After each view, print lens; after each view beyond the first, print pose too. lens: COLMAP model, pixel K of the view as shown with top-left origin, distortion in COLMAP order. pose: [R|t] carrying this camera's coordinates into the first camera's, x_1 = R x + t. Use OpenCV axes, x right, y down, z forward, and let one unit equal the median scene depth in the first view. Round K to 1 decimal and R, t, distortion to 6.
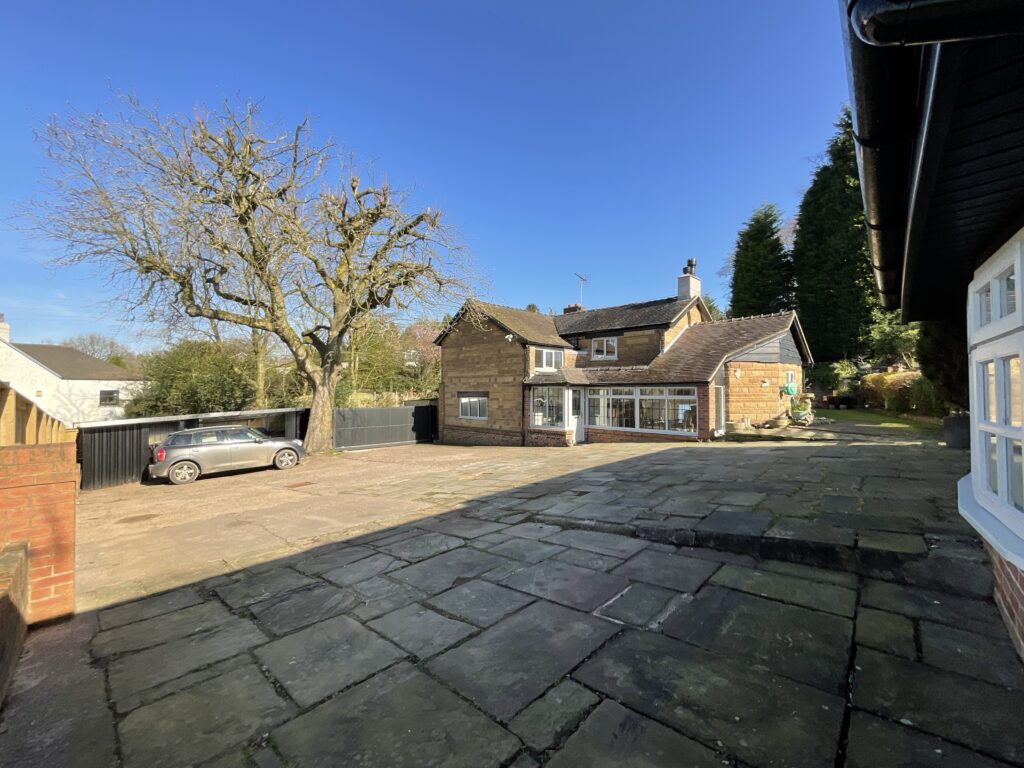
lens RADIAL K [[417.4, 0, 512.1], [0, 417.4, 387.4], [0, 0, 1]] dist [0.000793, -0.000845]
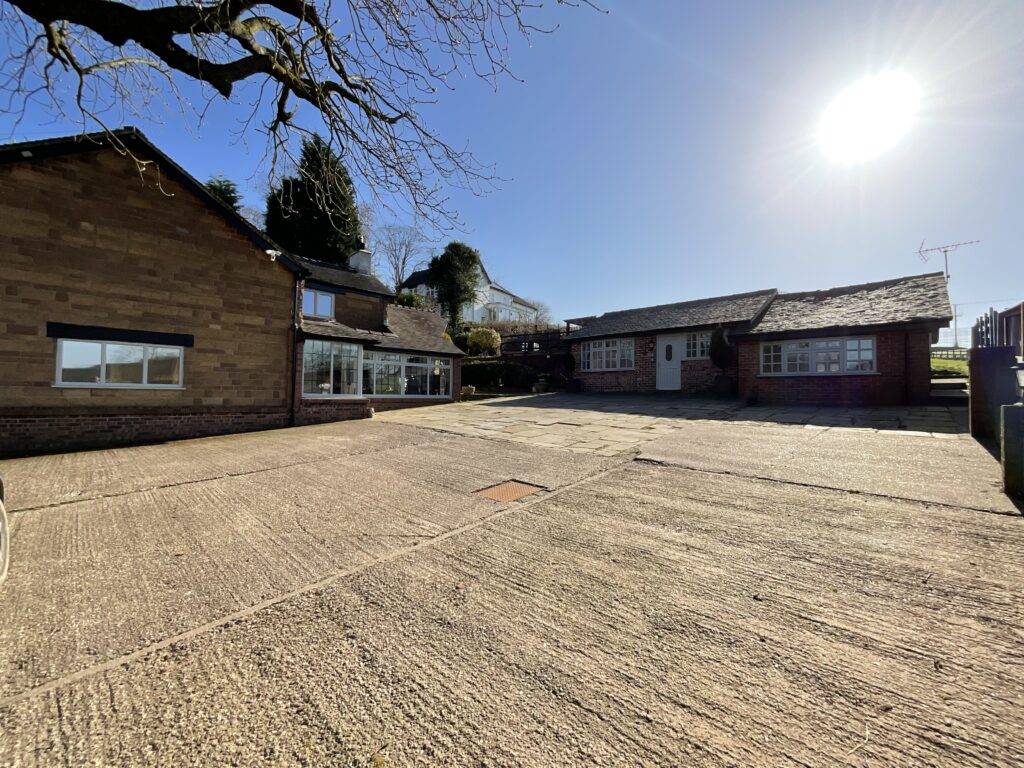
lens RADIAL K [[417.4, 0, 512.1], [0, 417.4, 386.0], [0, 0, 1]] dist [0.000793, -0.000845]
pose [[0.002250, 0.021186, 0.999773, -0.594642], [-0.023912, 0.999491, -0.021126, 0.077250], [-0.999712, -0.023859, 0.002756, 0.607442]]
